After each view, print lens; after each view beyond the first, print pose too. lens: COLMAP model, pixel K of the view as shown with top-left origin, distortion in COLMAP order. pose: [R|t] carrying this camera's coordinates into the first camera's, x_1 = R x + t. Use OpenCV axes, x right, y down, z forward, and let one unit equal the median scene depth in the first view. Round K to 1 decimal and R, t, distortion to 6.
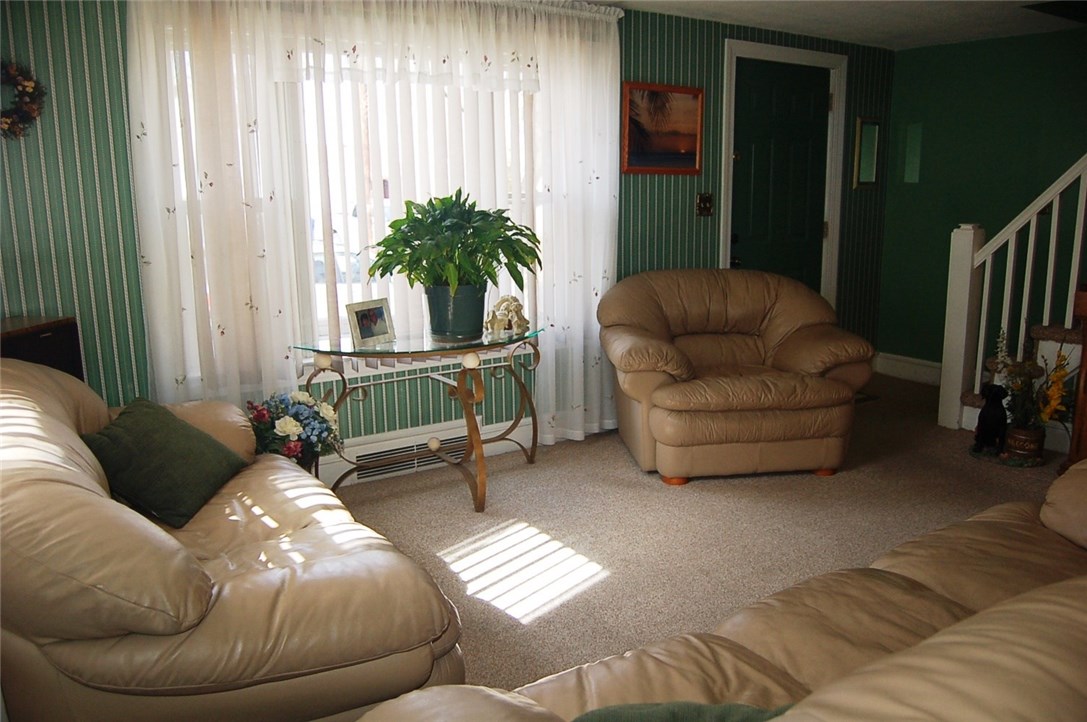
lens RADIAL K [[842.9, 0, 538.9], [0, 842.9, 366.3], [0, 0, 1]] dist [-0.089321, 0.032043]
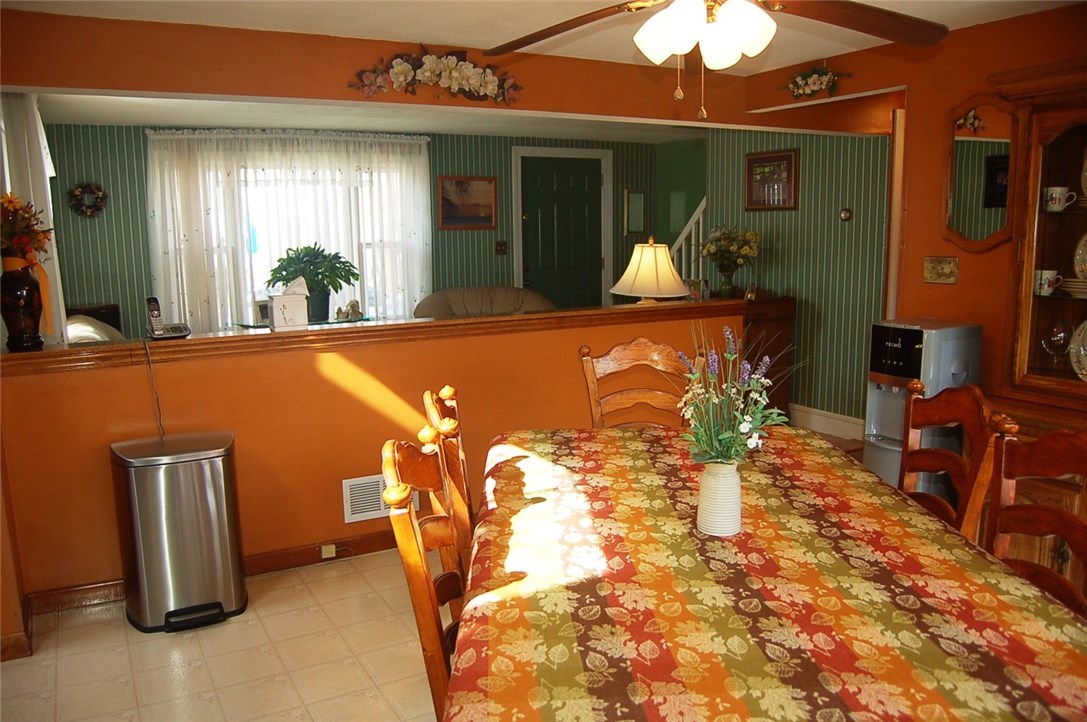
lens RADIAL K [[842.9, 0, 538.9], [0, 842.9, 366.3], [0, 0, 1]] dist [-0.089321, 0.032043]
pose [[0.996005, 0.015793, -0.087886, 0.505351], [-0.019284, 0.999053, -0.039013, 0.117607], [0.087186, 0.040552, 0.995366, -0.725014]]
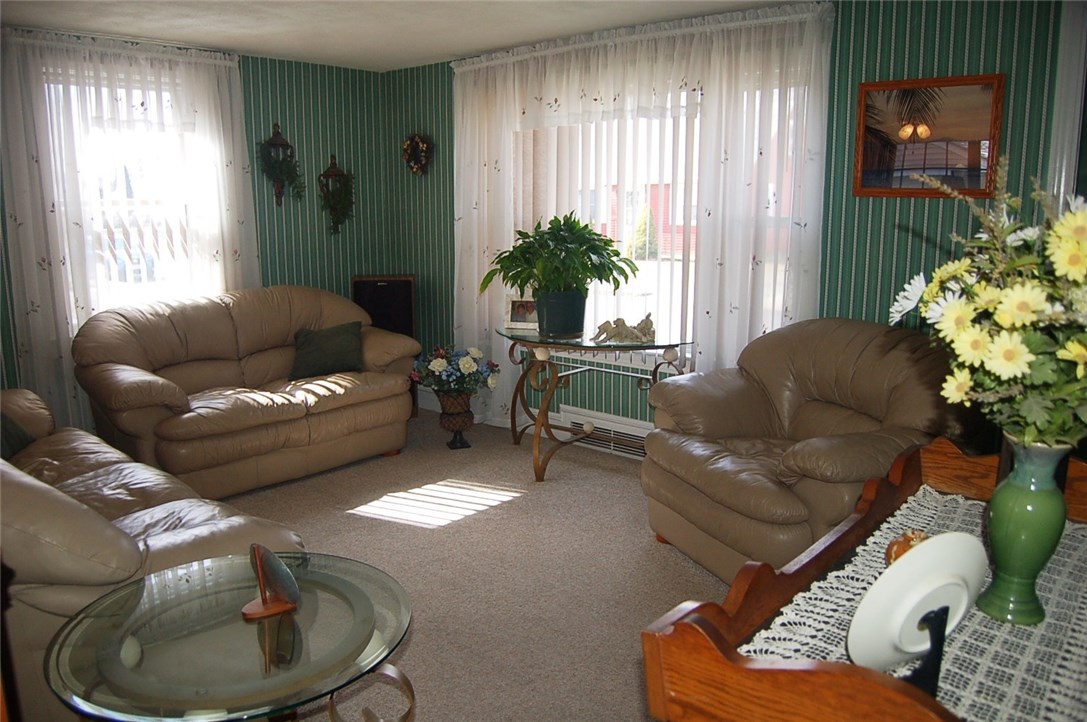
lens RADIAL K [[842.9, 0, 538.9], [0, 842.9, 366.3], [0, 0, 1]] dist [-0.089321, 0.032043]
pose [[0.253590, 0.194395, -0.947577, 0.913532], [-0.202132, 0.968622, 0.144618, -0.139638], [0.945957, 0.154862, 0.284926, 0.565252]]
